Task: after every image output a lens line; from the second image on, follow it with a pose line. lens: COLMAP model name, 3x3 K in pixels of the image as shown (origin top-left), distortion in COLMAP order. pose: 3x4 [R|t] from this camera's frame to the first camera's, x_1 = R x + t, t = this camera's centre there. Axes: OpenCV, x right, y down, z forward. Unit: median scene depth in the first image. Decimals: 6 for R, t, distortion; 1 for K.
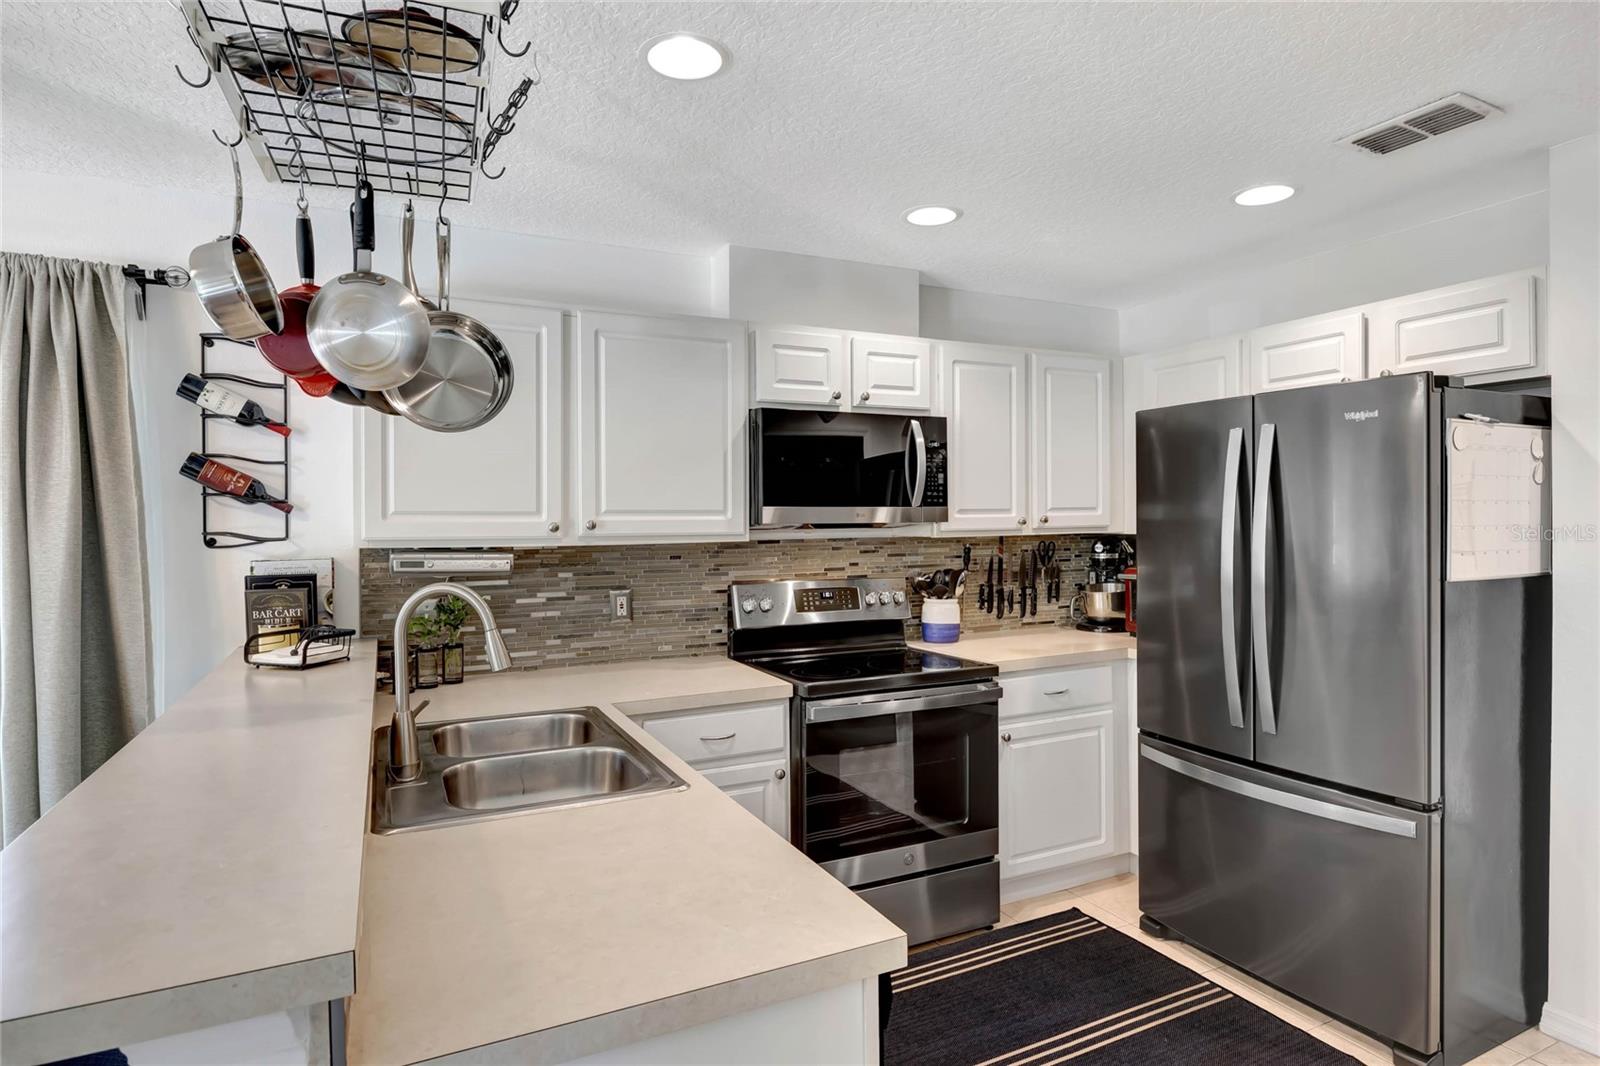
lens RADIAL K [[872.0, 0, 802.8], [0, 872.0, 532.5], [0, 0, 1]] dist [-0.001144, -0.002298]
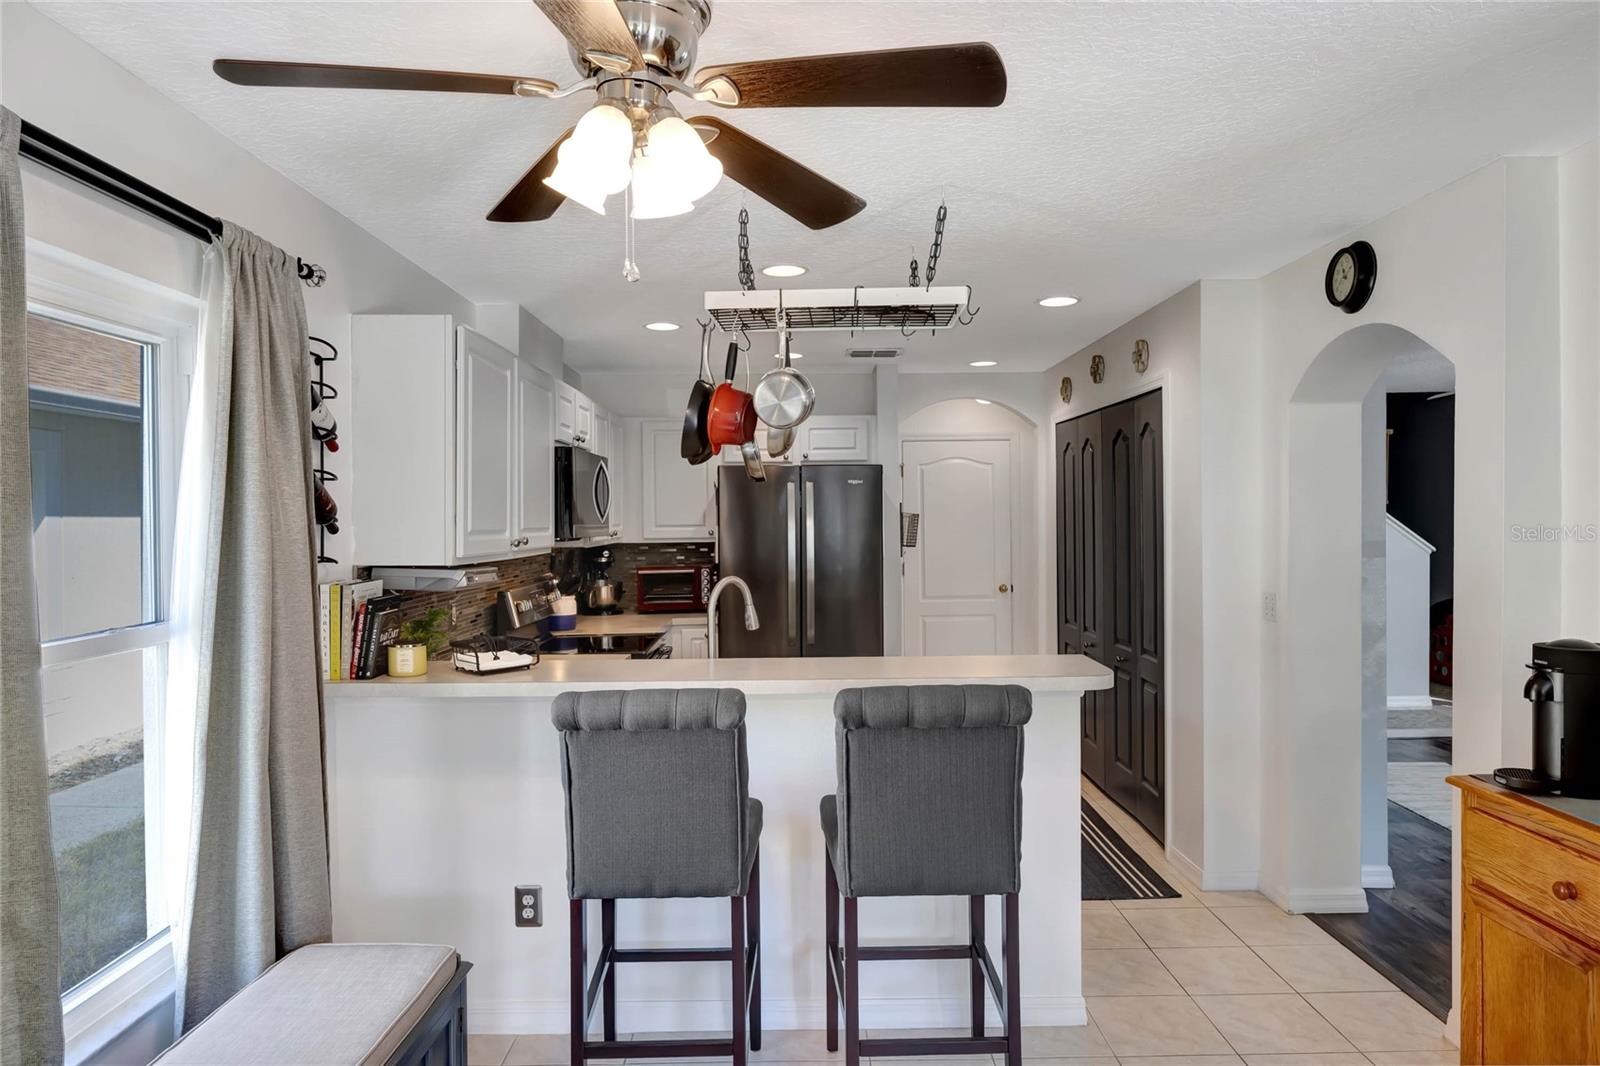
lens RADIAL K [[984.7, 0, 801.5], [0, 984.7, 524.6], [0, 0, 1]] dist [0.001362, 0.000393]
pose [[0.429998, -0.001565, 0.902829, -1.161218], [0.021561, 0.999731, -0.008536, -0.010393], [-0.902572, 0.023137, 0.429916, 0.075237]]
